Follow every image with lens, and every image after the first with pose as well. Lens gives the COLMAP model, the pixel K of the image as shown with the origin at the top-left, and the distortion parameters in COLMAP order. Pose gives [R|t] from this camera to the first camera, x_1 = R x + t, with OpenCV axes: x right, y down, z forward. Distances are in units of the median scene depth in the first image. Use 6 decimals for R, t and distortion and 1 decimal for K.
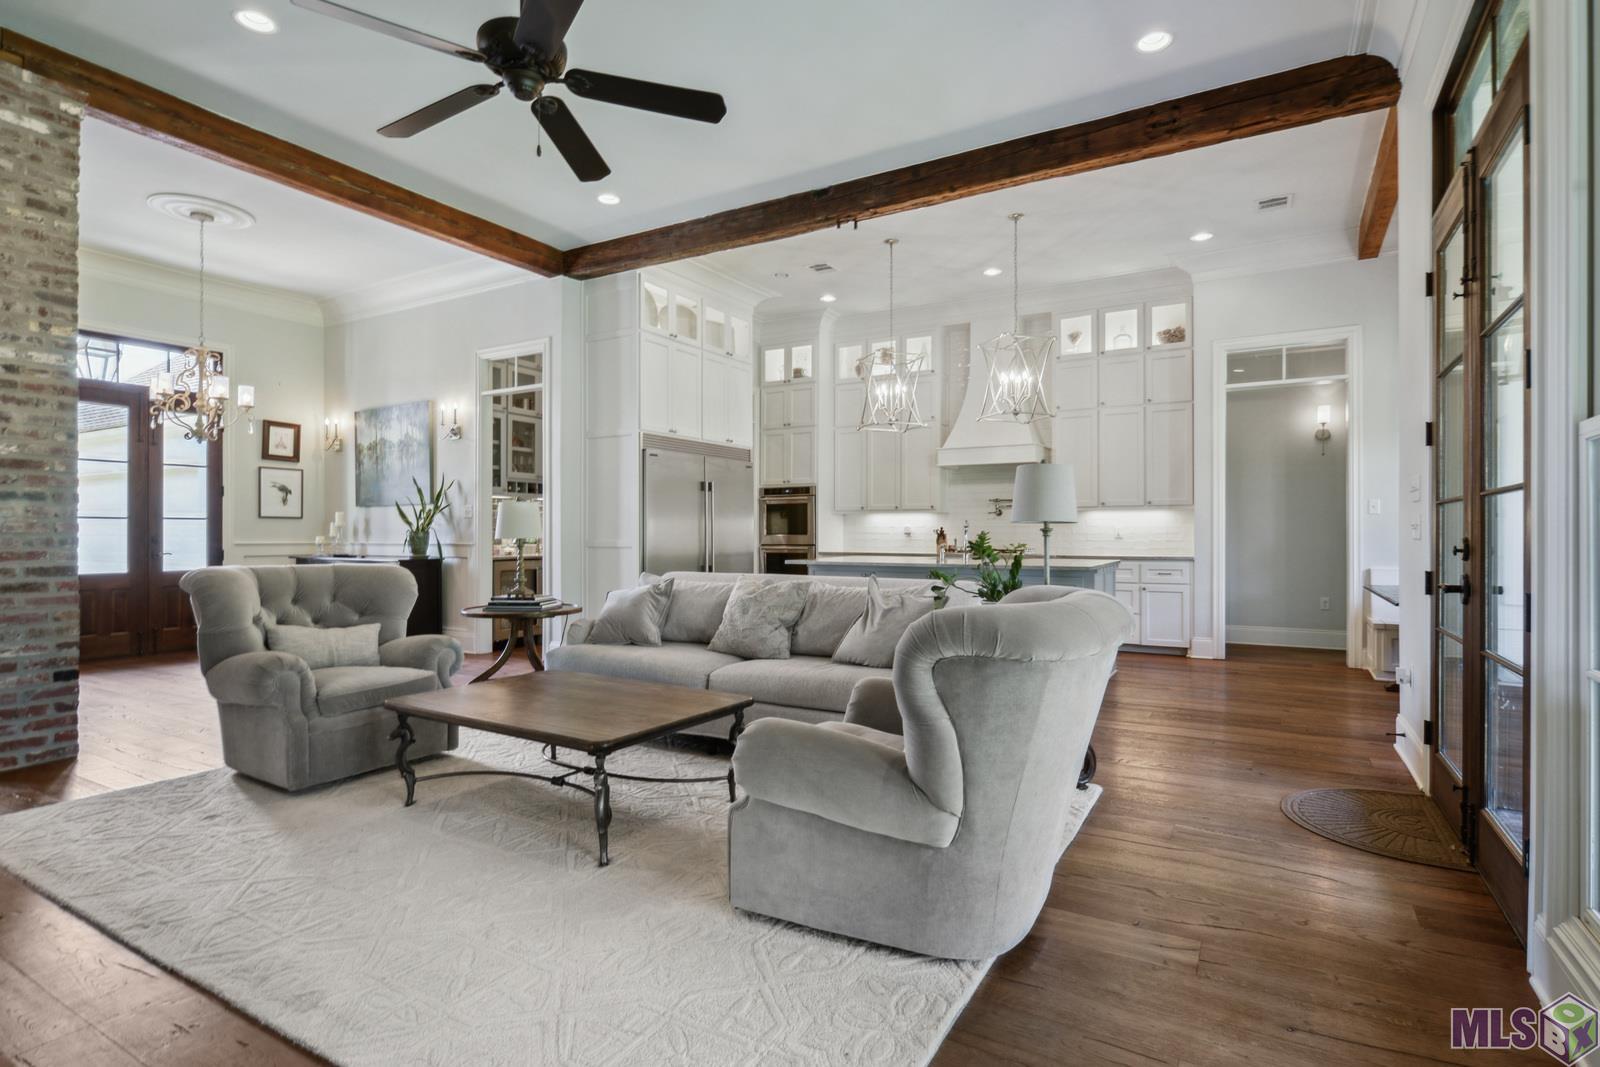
lens RADIAL K [[790.5, 0, 800.0], [0, 790.5, 533.5], [0, 0, 1]] dist [0.000688, 0.000056]
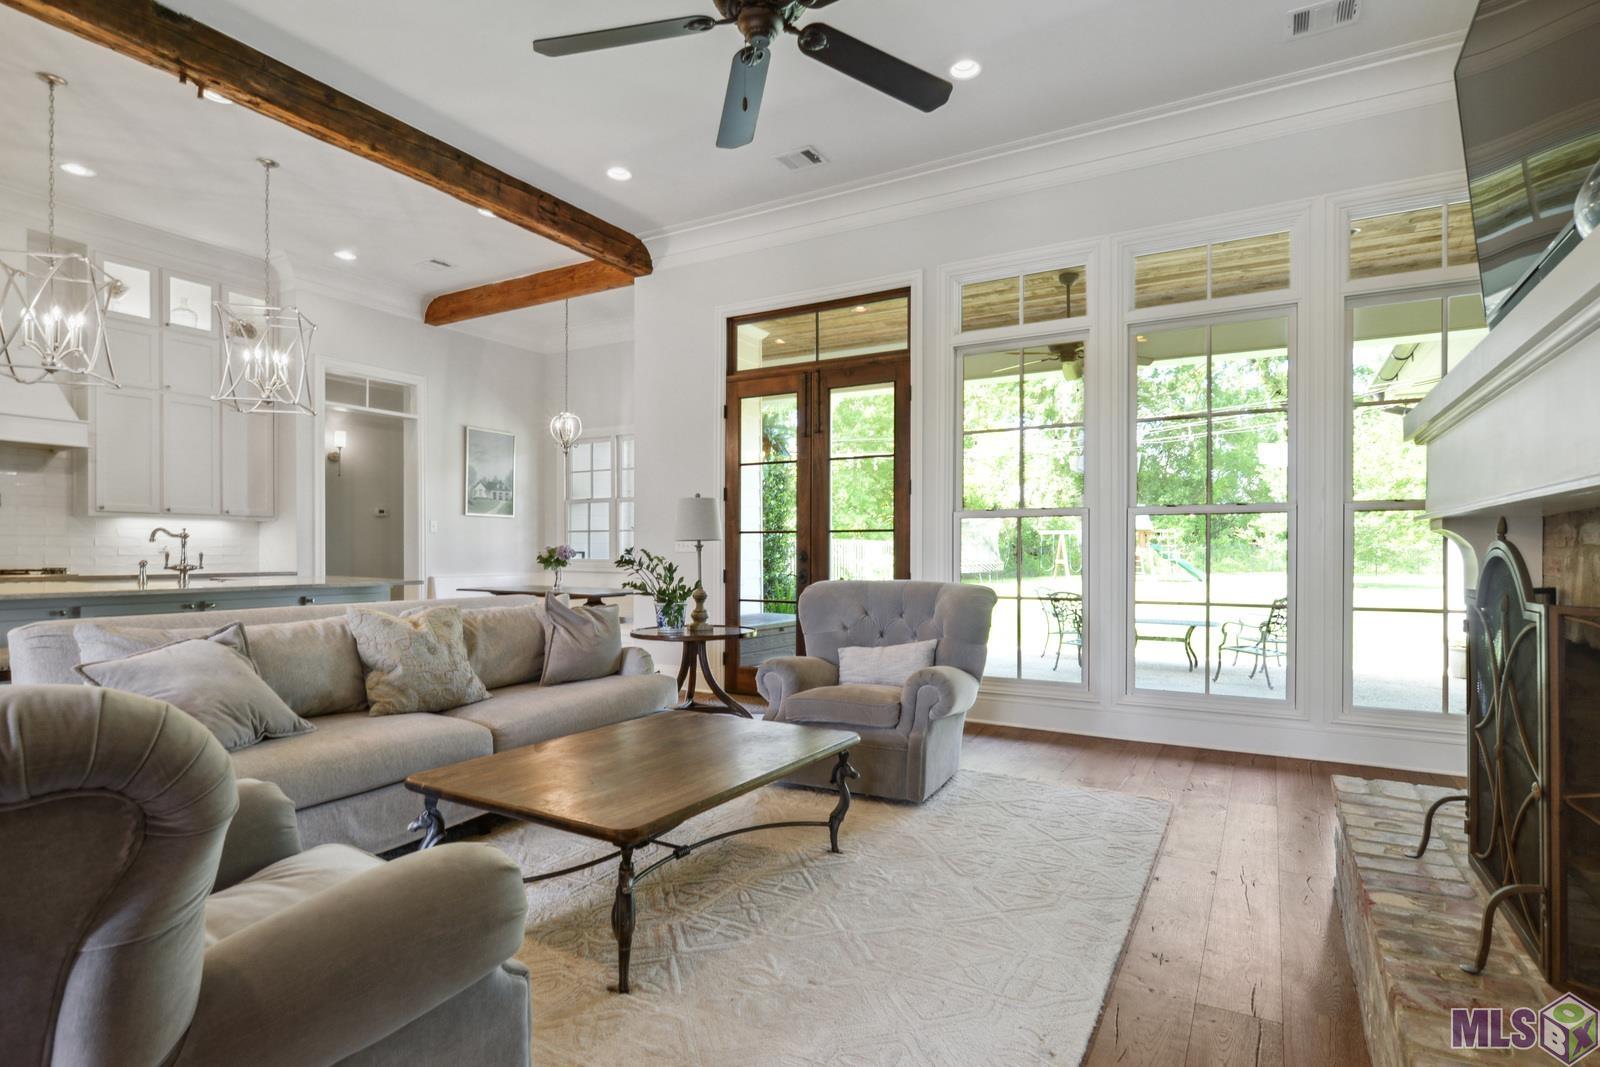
lens RADIAL K [[824.9, 0, 800.0], [0, 824.9, 533.5], [0, 0, 1]] dist [0.003068, 0.000317]
pose [[-0.012969, 0.017988, 0.999754, -1.303773], [0.001933, 0.999837, -0.017965, 0.007206], [-0.999914, 0.001699, -0.013001, 1.006040]]
